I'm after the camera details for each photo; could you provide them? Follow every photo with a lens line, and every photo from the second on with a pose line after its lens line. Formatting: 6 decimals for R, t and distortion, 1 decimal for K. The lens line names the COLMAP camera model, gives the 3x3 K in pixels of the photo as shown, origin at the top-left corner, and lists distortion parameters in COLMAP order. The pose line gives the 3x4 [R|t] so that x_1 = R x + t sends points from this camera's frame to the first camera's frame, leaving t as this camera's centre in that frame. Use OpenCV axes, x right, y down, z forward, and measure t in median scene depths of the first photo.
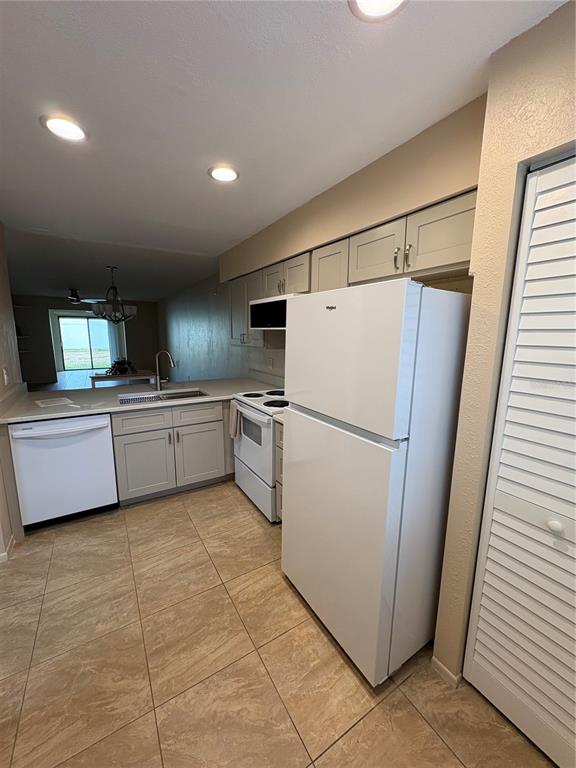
lens RADIAL K [[304.3, 0, 288.2], [0, 304.3, 384.3], [0, 0, 1]] dist [-0.001736, 0.000096]
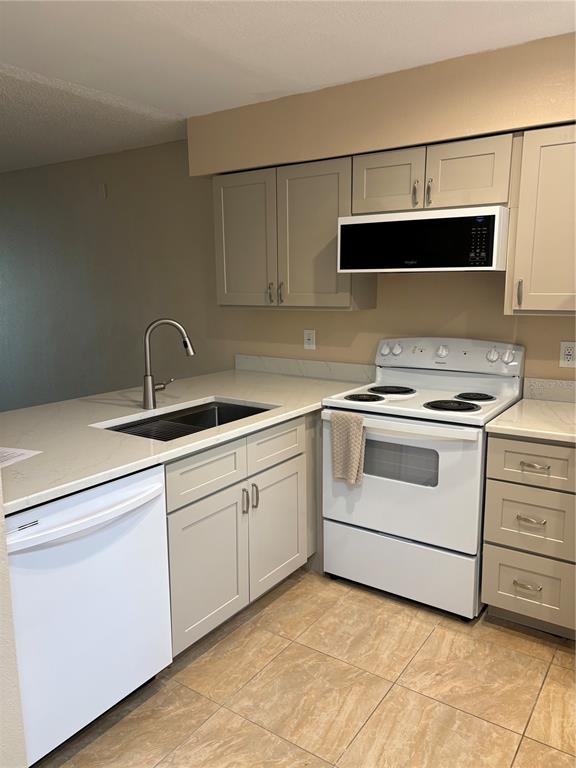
lens RADIAL K [[580.7, 0, 283.5], [0, 580.7, 386.2], [0, 0, 1]] dist [0.037735, -0.039159]
pose [[0.916494, -0.084950, 0.390924, -0.821440], [0.081365, 0.996352, 0.025758, -0.026481], [-0.391686, 0.008200, 0.920062, 0.167834]]
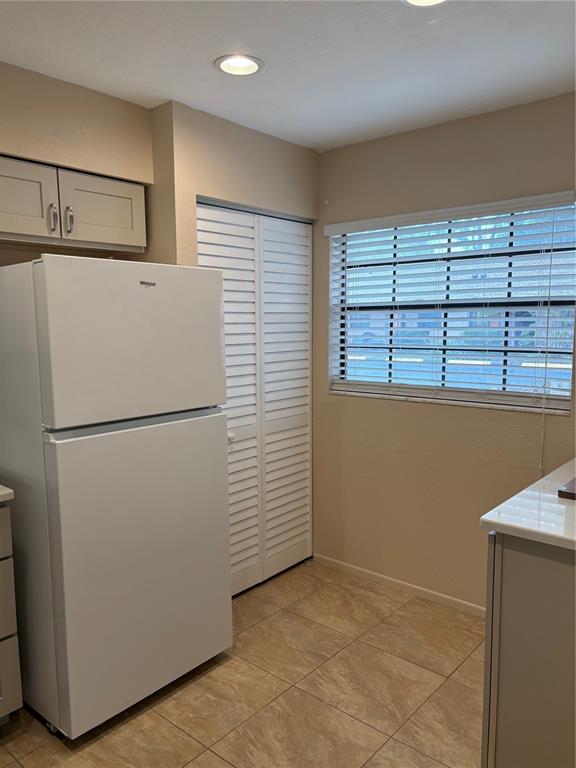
lens RADIAL K [[580.7, 0, 290.7], [0, 580.7, 385.2], [0, 0, 1]] dist [0.037735, -0.039159]
pose [[-0.305591, -0.112552, 0.945487, -0.933036], [0.165369, 0.971625, 0.169112, -0.113030], [-0.937693, 0.208033, -0.278307, 0.690840]]
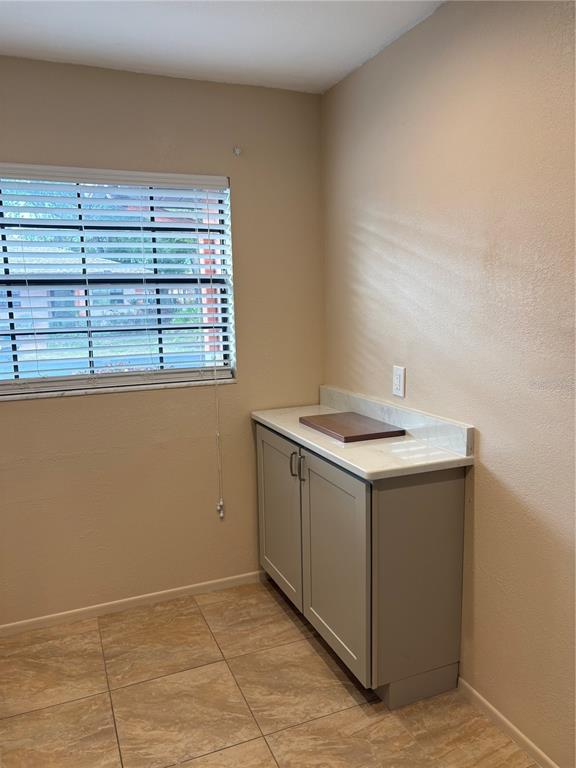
lens RADIAL K [[580.7, 0, 288.7], [0, 580.7, 383.8], [0, 0, 1]] dist [0.037735, -0.039159]
pose [[-0.987030, -0.016609, 0.159677, -0.371095], [0.035104, 0.948235, 0.315623, -0.163447], [-0.156654, 0.317135, -0.935353, 1.028038]]
